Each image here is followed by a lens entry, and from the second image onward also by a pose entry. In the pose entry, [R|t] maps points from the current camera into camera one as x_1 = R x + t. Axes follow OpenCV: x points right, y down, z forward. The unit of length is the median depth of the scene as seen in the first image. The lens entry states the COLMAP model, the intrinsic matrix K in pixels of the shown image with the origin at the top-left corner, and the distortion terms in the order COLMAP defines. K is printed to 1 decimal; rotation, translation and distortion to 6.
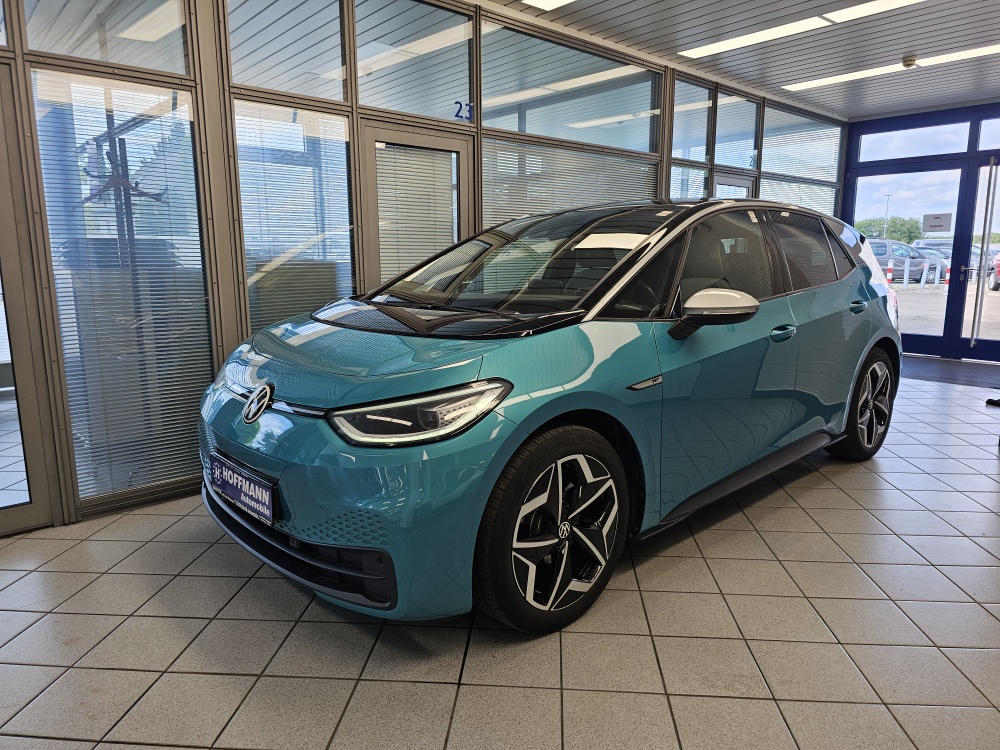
lens RADIAL K [[667.0, 0, 485.9], [0, 667.0, 368.5], [0, 0, 1]] dist [0.043169, -0.038921]
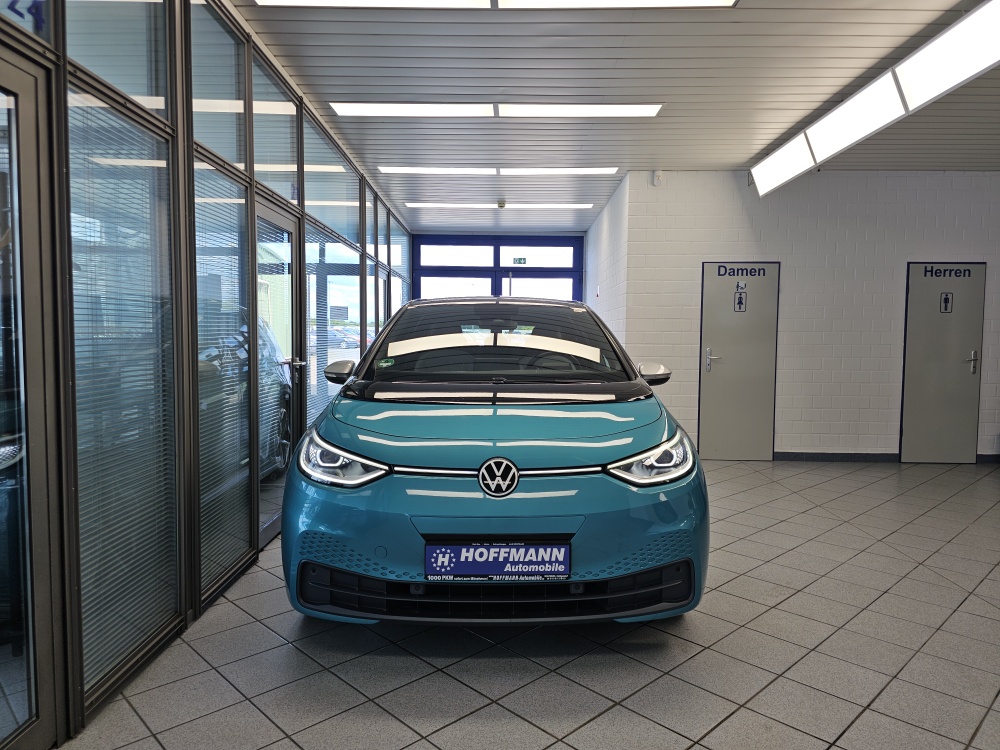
lens RADIAL K [[671.0, 0, 503.6], [0, 671.0, 375.9], [0, 0, 1]] dist [0.050582, -0.061808]
pose [[0.657505, -0.035210, 0.752627, -1.186761], [0.115469, 0.991816, -0.054475, -0.048556], [-0.744550, 0.122722, 0.656189, 0.295619]]
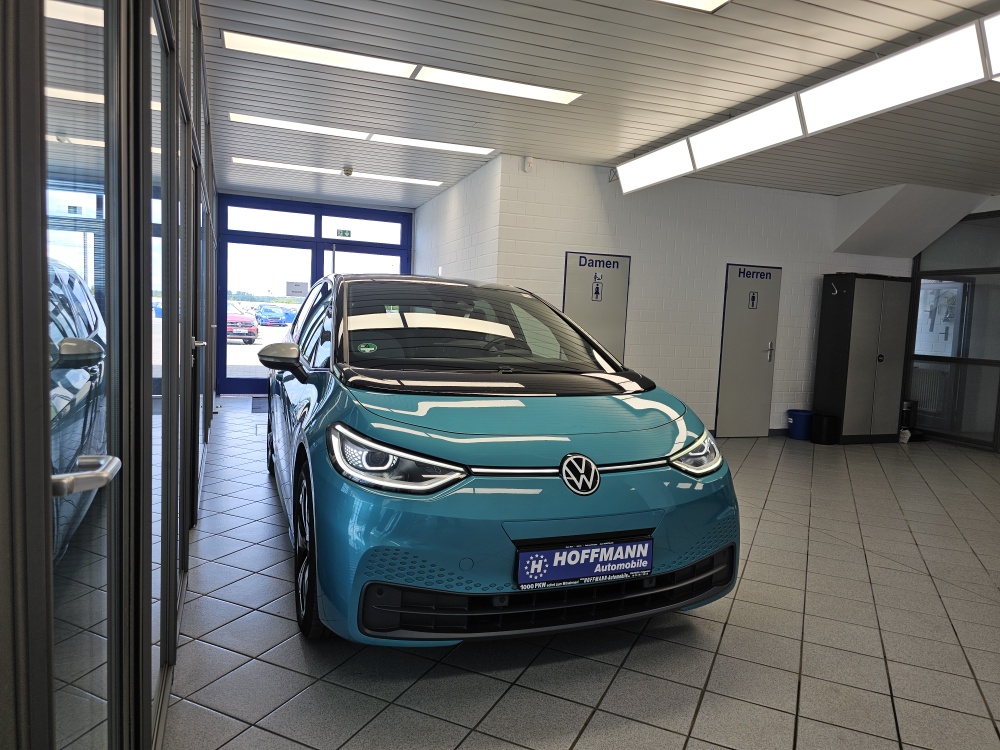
lens RADIAL K [[669.1, 0, 499.5], [0, 669.1, 378.6], [0, 0, 1]] dist [0.077512, -0.102554]
pose [[0.351299, -0.061441, 0.934245, -1.385655], [0.111932, 0.993444, 0.023245, -0.133441], [-0.929549, 0.096406, 0.355873, 0.781959]]
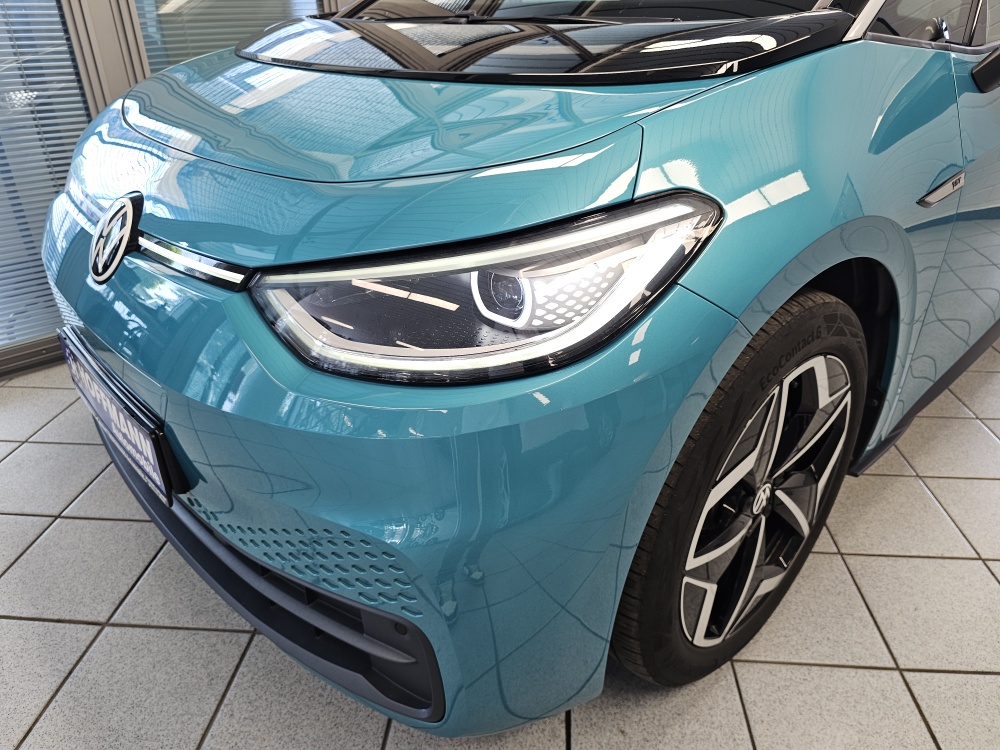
lens RADIAL K [[671.0, 0, 503.6], [0, 671.0, 375.9], [0, 0, 1]] dist [0.050582, -0.061808]
pose [[0.999852, -0.006327, 0.016026, -0.083691], [0.000820, 0.946561, 0.322523, -0.008828], [-0.017211, -0.322462, 0.946426, 0.550453]]
